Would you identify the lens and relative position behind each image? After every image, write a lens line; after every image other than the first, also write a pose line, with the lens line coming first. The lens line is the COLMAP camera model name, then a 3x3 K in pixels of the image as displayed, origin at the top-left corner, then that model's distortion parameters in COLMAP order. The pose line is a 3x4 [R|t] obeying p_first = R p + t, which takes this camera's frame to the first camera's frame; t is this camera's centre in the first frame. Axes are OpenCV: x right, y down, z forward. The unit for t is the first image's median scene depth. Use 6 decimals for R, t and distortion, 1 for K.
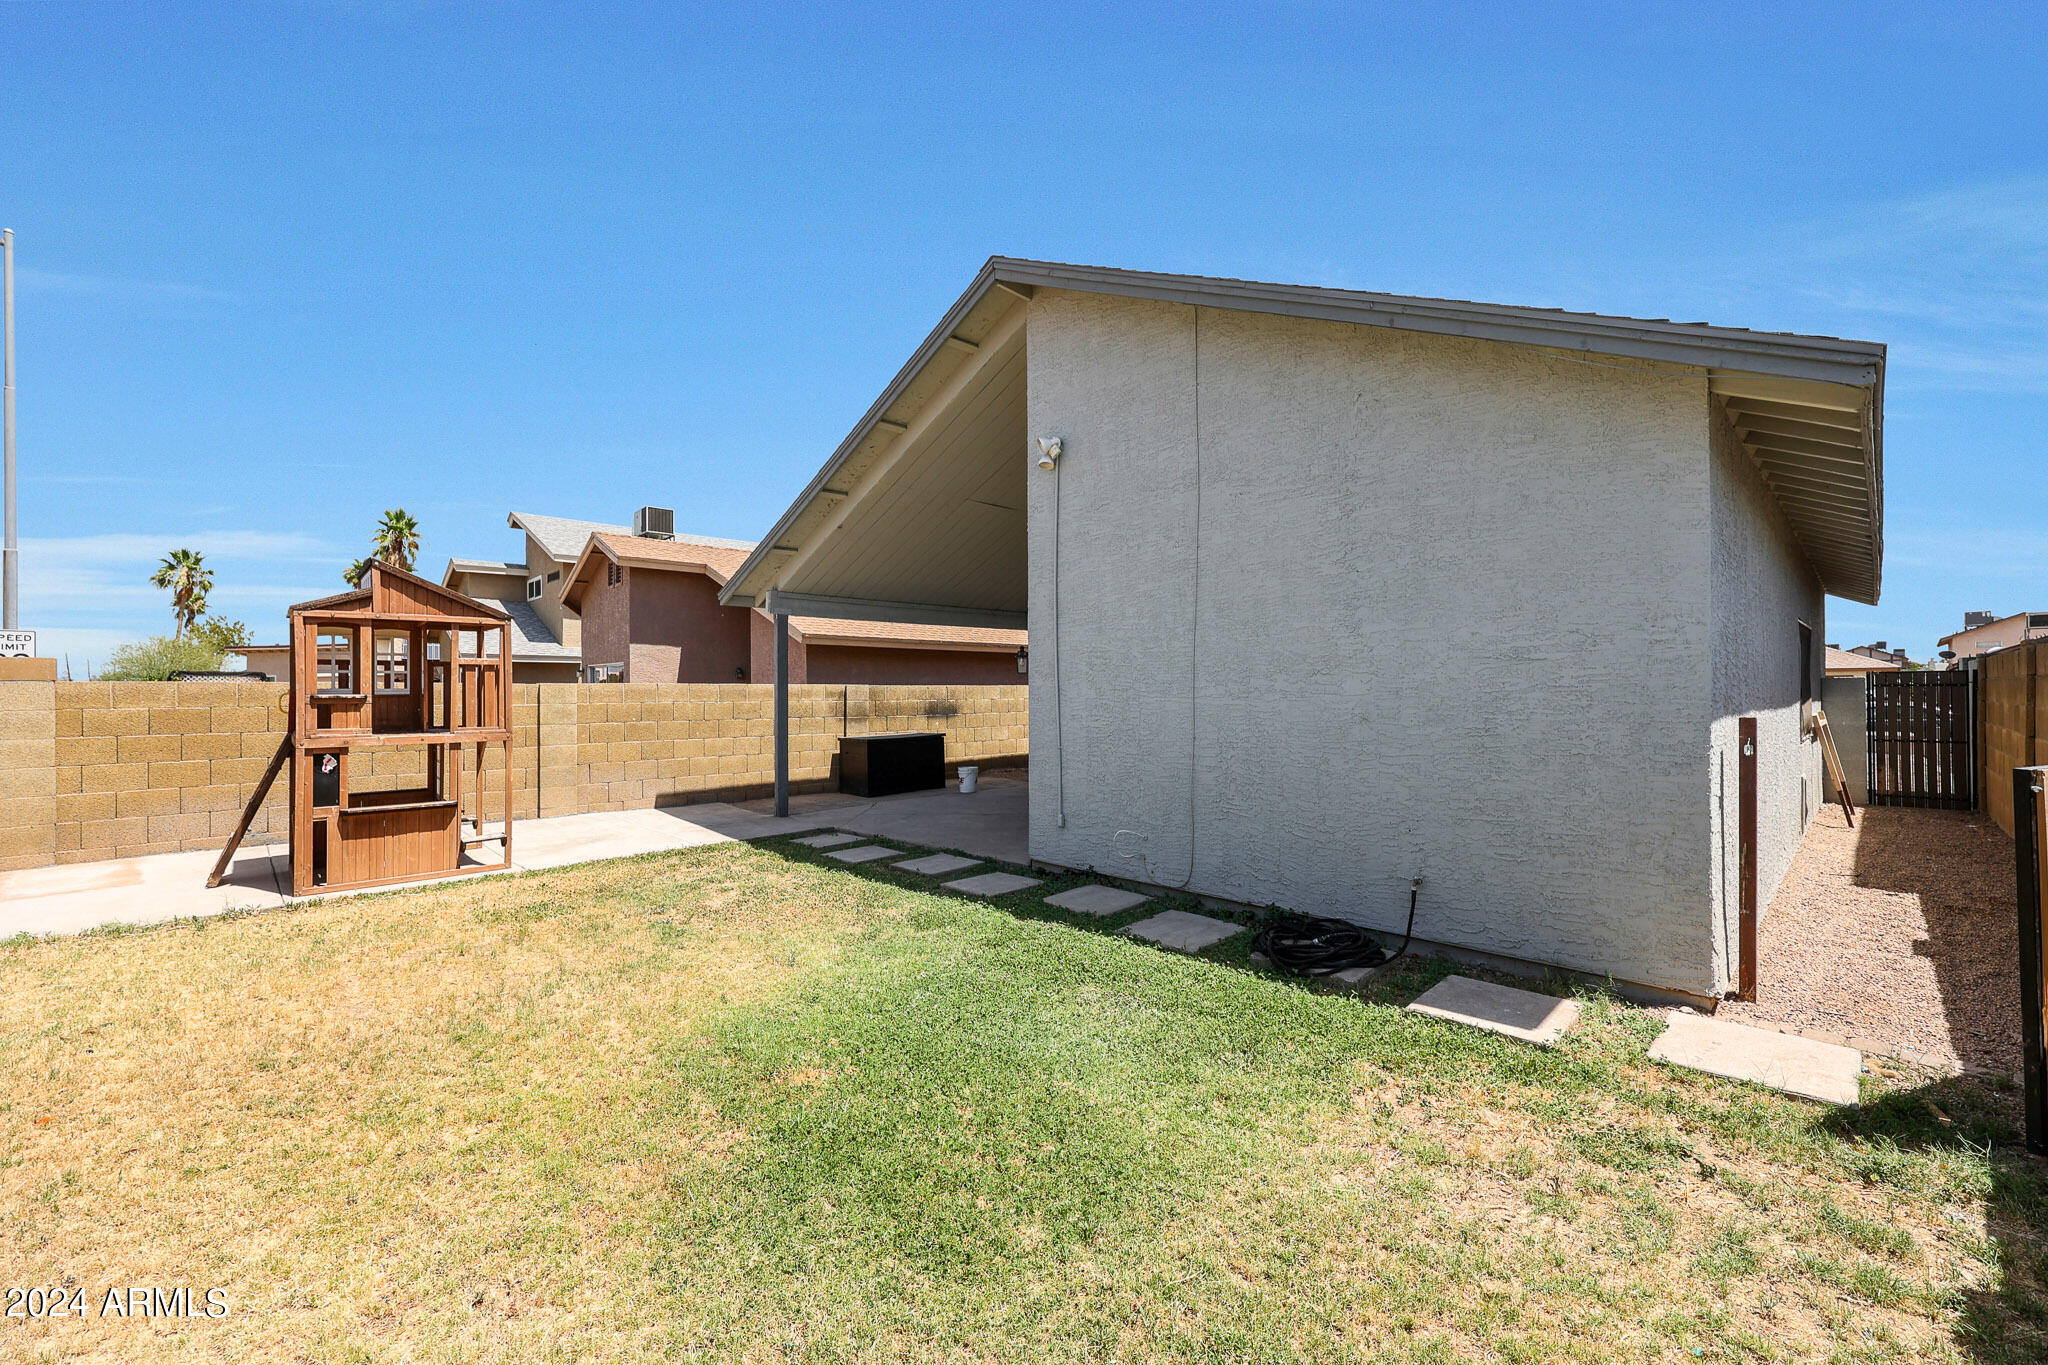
lens RADIAL K [[821.6, 0, 1022.9], [0, 821.6, 684.8], [0, 0, 1]] dist [-0.006422, -0.000004]
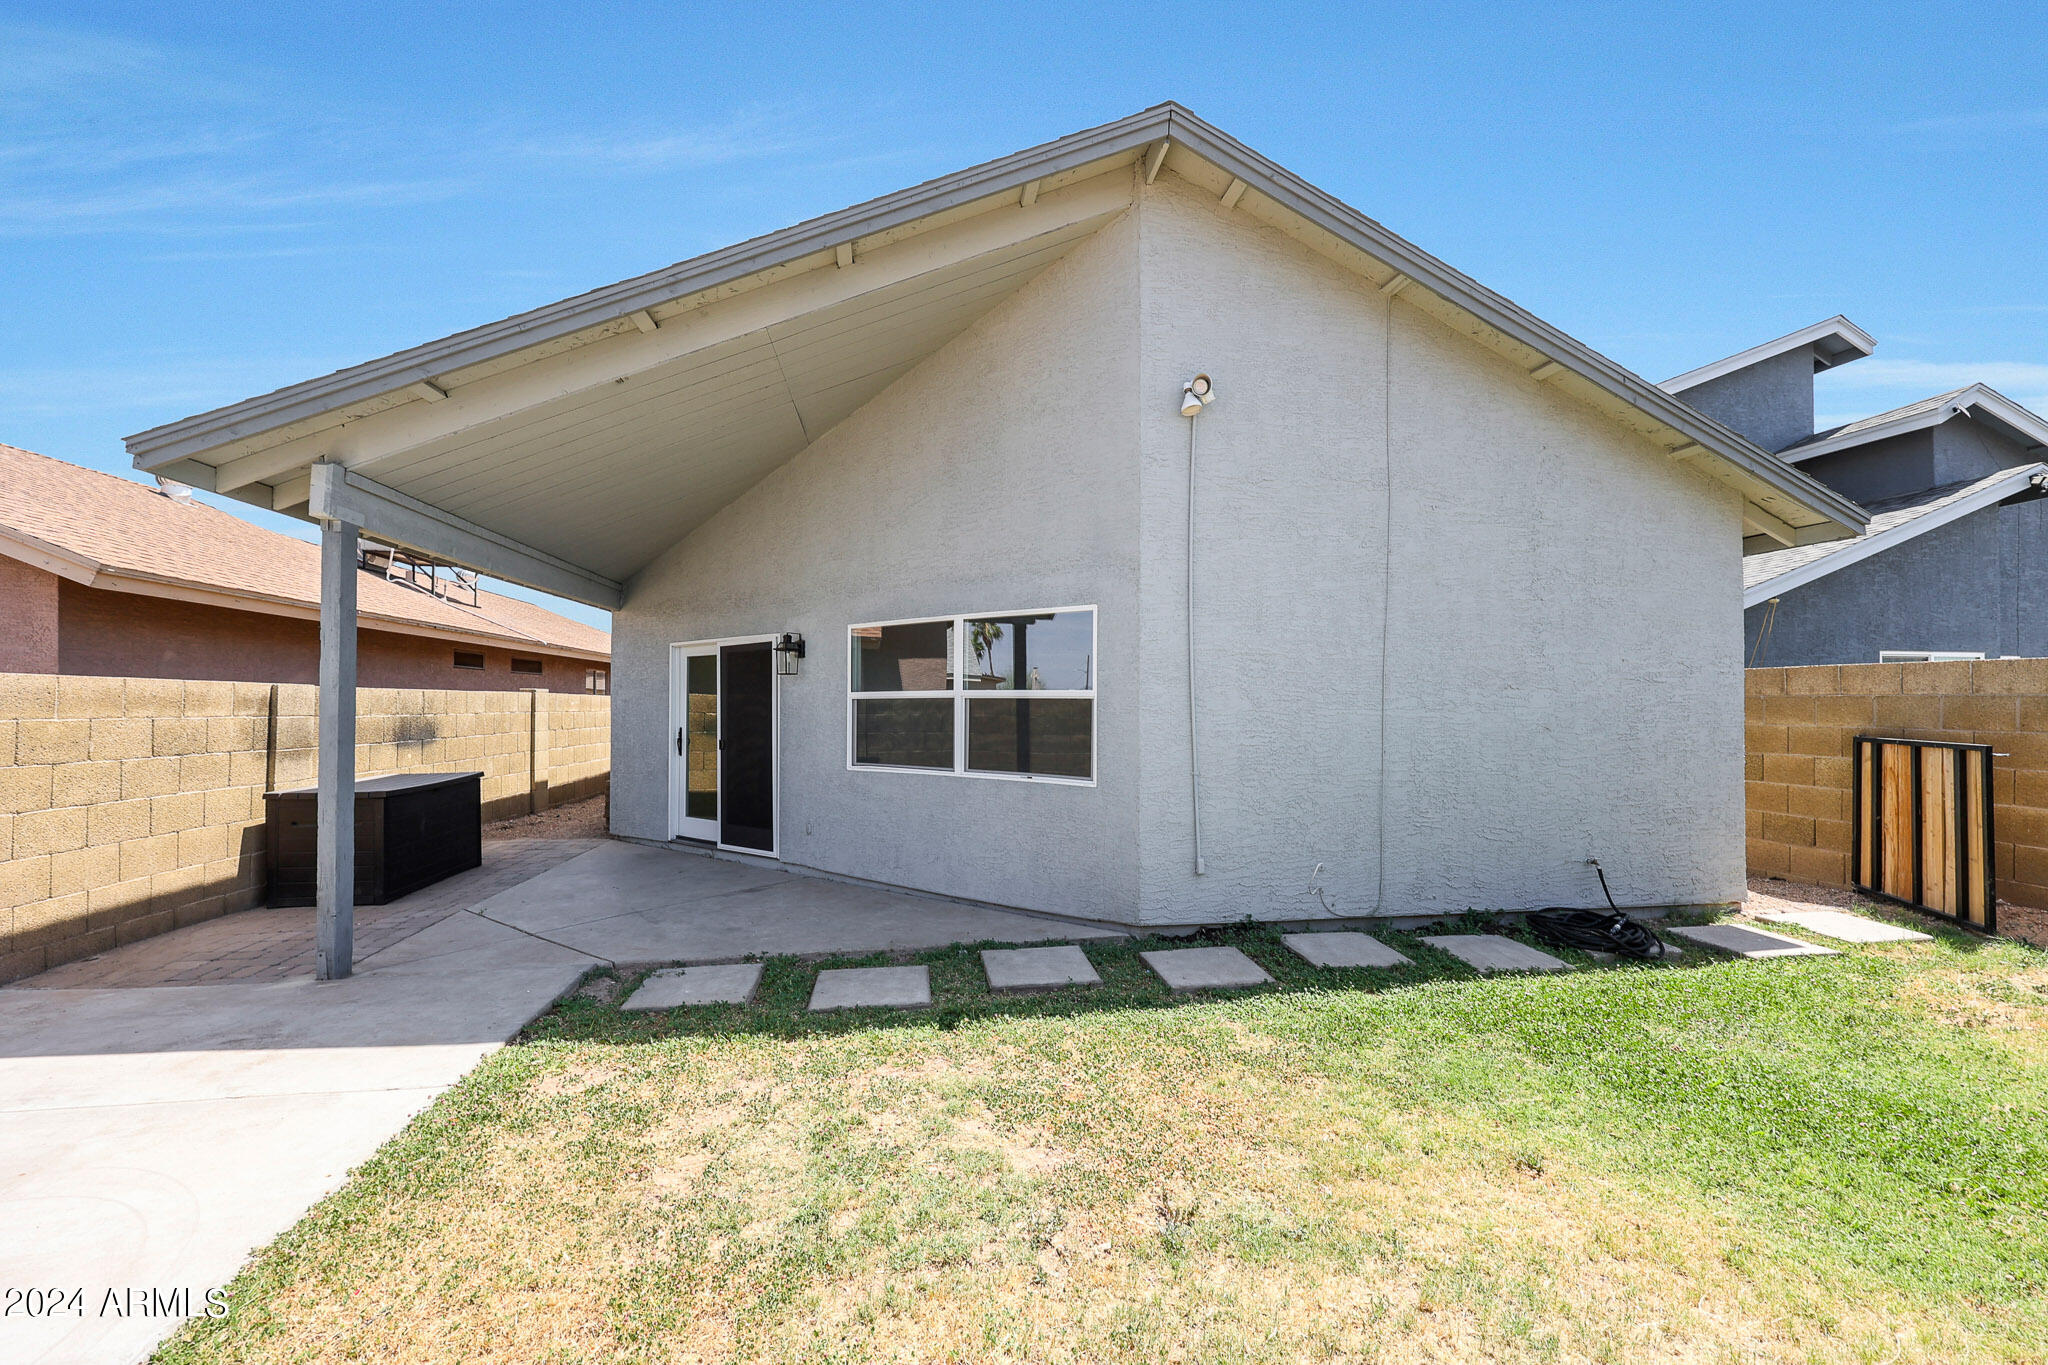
lens RADIAL K [[821.6, 0, 1023.6], [0, 821.6, 696.8], [0, 0, 1]] dist [-0.006422, -0.000004]
pose [[0.578748, 0.017212, 0.815325, -0.812891], [-0.013079, 0.999845, -0.011823, 0.017297], [-0.815401, -0.003821, 0.578883, 0.801215]]
